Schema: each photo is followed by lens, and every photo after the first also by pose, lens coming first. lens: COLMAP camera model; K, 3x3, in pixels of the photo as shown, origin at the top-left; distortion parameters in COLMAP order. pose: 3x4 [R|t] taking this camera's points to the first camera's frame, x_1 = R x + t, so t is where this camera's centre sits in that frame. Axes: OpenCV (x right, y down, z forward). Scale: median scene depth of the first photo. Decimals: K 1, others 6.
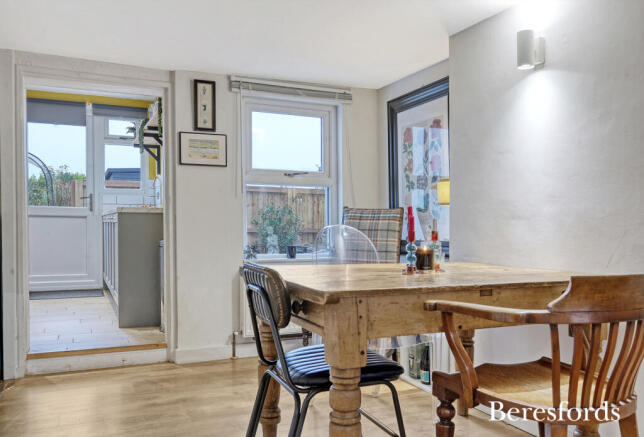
lens RADIAL K [[543.5, 0, 321.6], [0, 543.5, 223.2], [0, 0, 1]] dist [-0.005753, -0.013575]
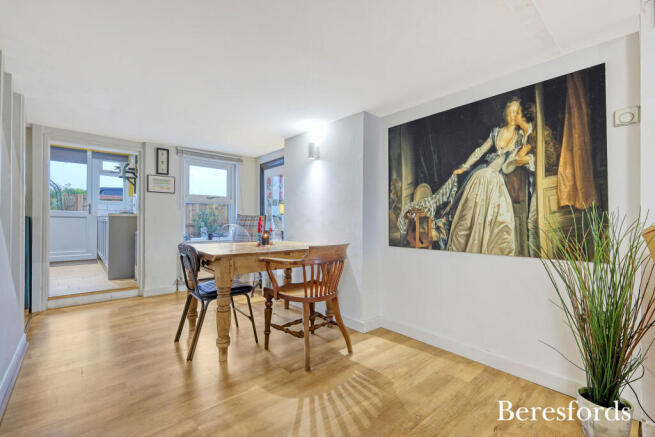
lens RADIAL K [[289.9, 0, 325.6], [0, 289.9, 212.2], [0, 0, 1]] dist [-0.009744, 0.001336]
pose [[0.957375, 0.009030, 0.288706, 0.048295], [-0.002471, 0.999731, -0.023076, -0.015274], [-0.288837, 0.021379, 0.957140, -0.158769]]
